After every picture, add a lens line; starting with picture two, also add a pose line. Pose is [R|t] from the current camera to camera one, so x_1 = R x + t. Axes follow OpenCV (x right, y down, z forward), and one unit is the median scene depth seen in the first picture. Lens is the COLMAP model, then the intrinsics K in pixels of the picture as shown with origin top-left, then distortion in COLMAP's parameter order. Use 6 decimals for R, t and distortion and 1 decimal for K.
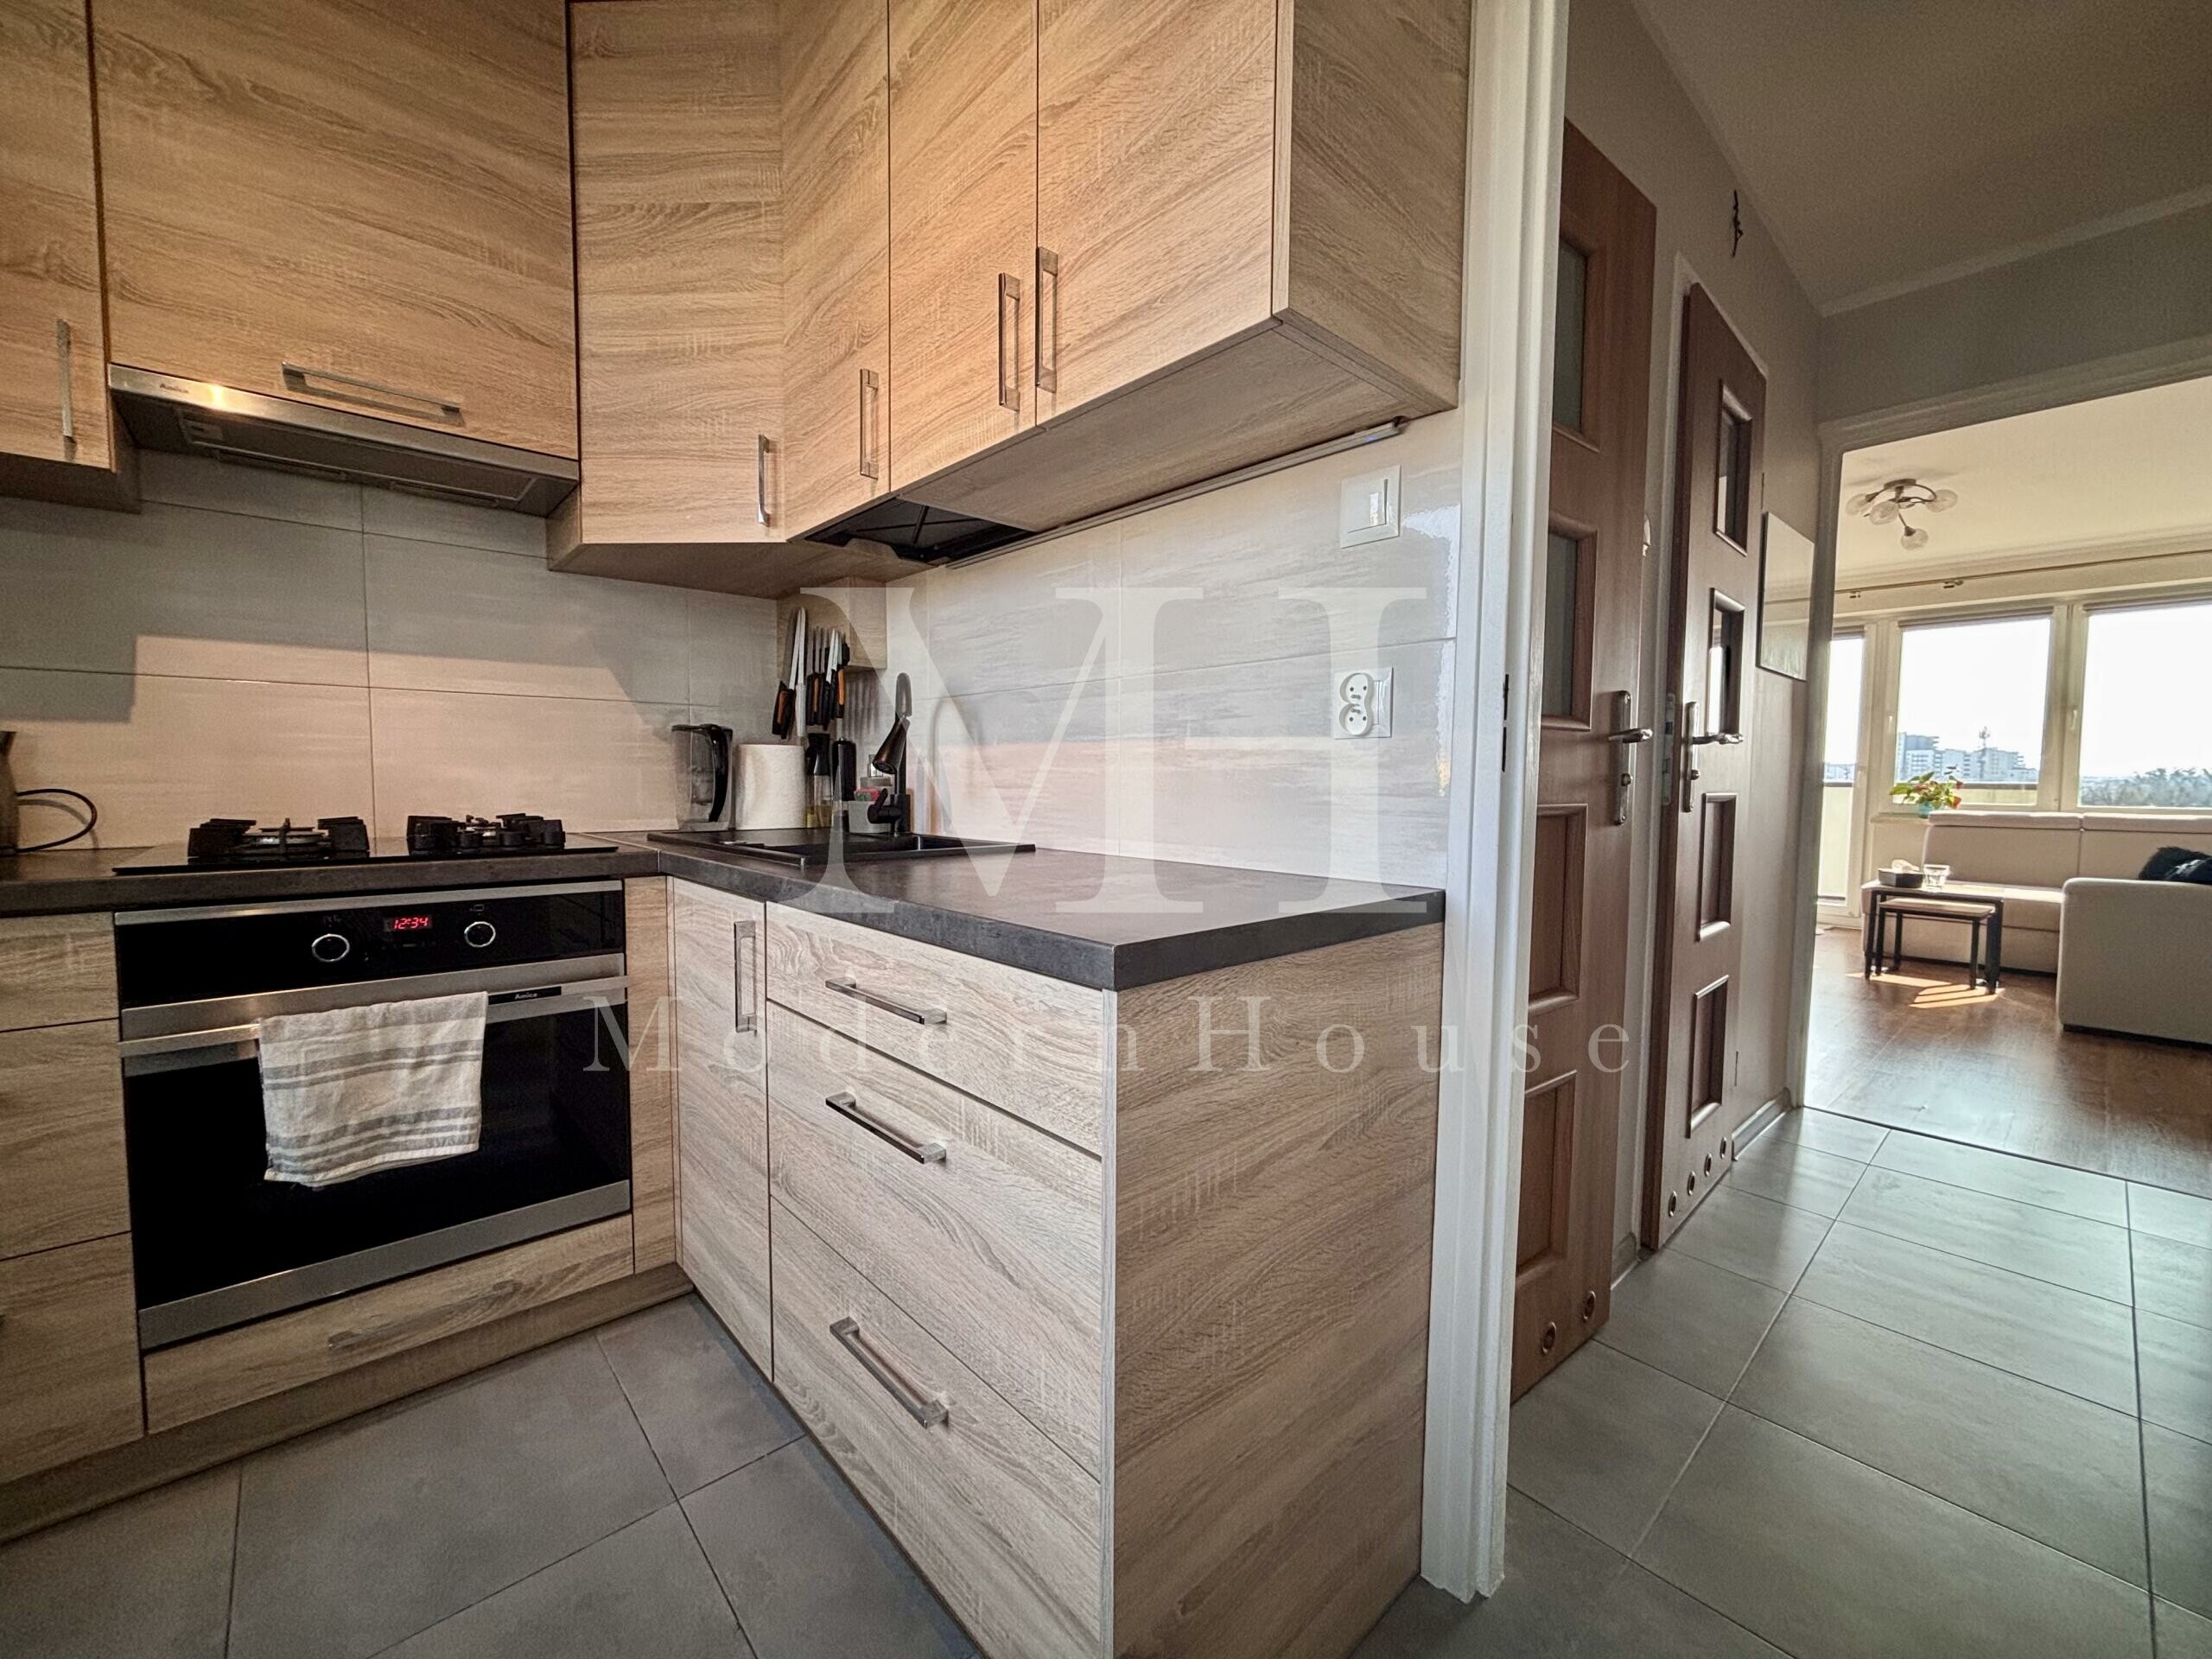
lens RADIAL K [[889.5, 0, 1105.3], [0, 889.5, 820.2], [0, 0, 1]] dist [0.002346, -0.000262]
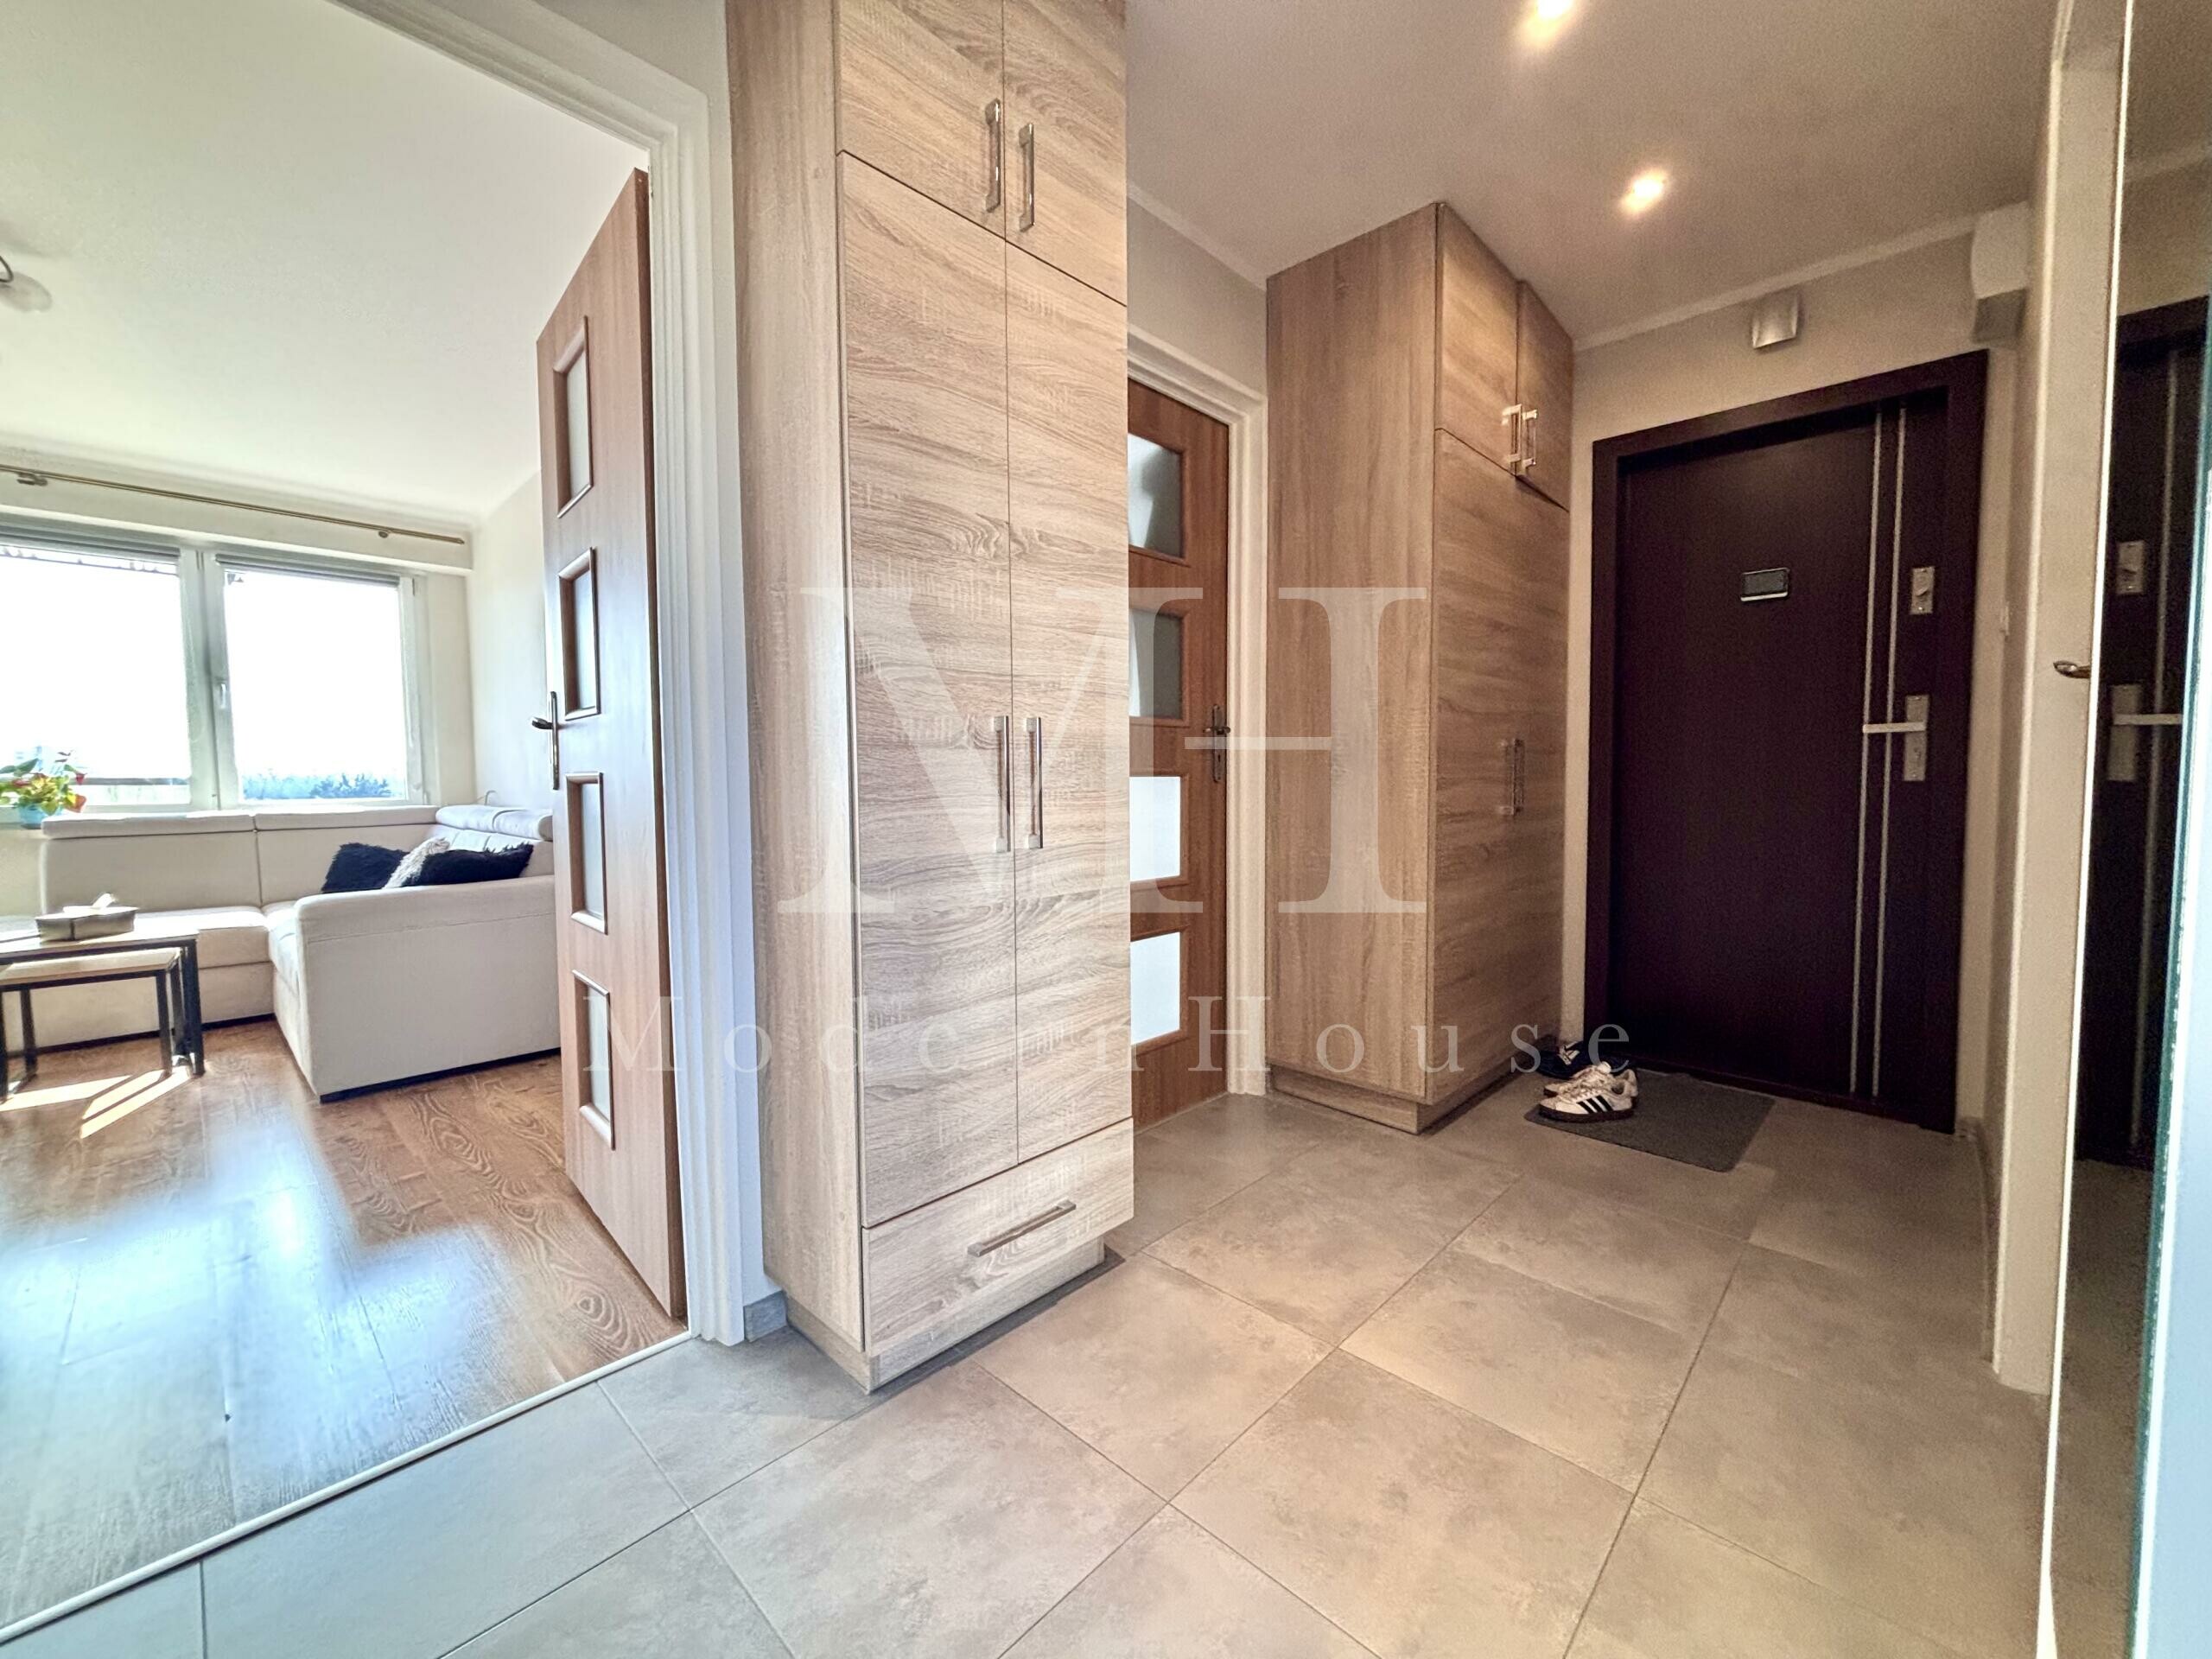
lens RADIAL K [[889.5, 0, 1104.2], [0, 889.5, 825.3], [0, 0, 1]] dist [0.002346, -0.000262]
pose [[-0.079759, -0.066438, 0.994598, 0.202054], [0.056278, 0.995885, 0.071037, -0.007682], [-0.995224, 0.061640, -0.075692, 0.265584]]
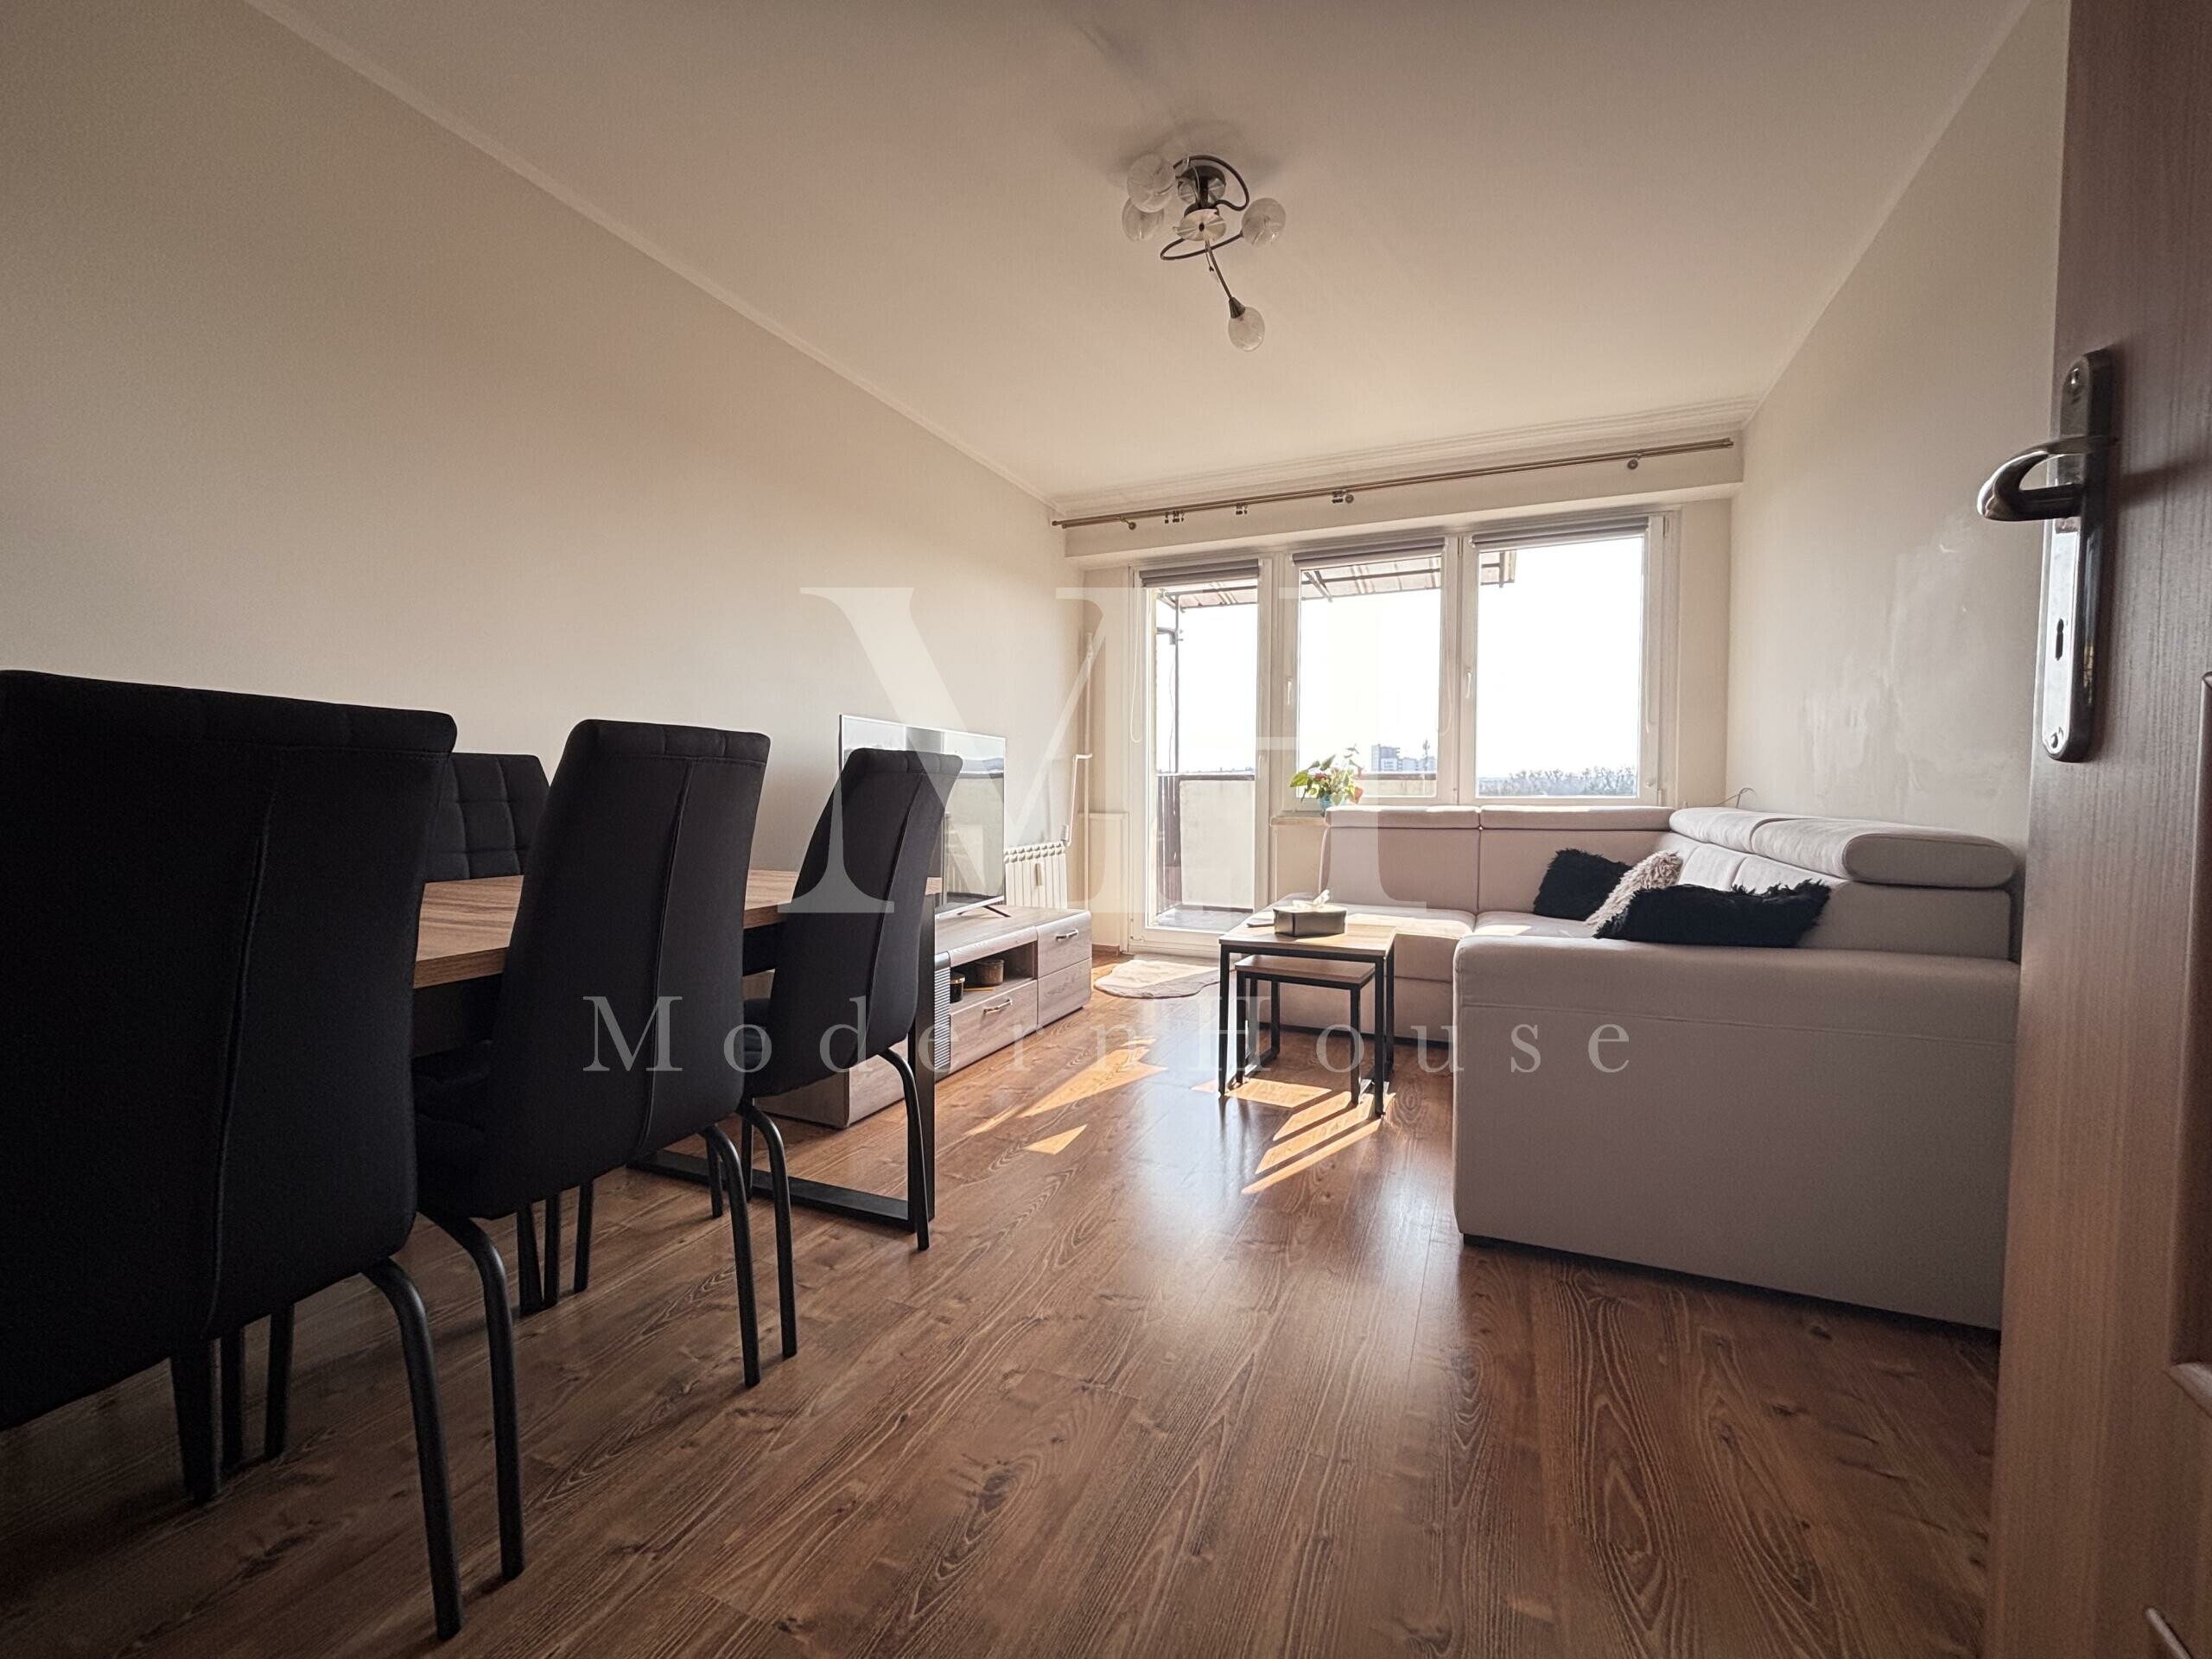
lens RADIAL K [[889.5, 0, 1108.6], [0, 889.5, 826.3], [0, 0, 1]] dist [0.002346, -0.000262]
pose [[0.907190, -0.031967, 0.419505, 0.471402], [0.032996, 0.999444, 0.004806, -0.004503], [-0.419425, 0.009482, 0.907740, 0.427539]]
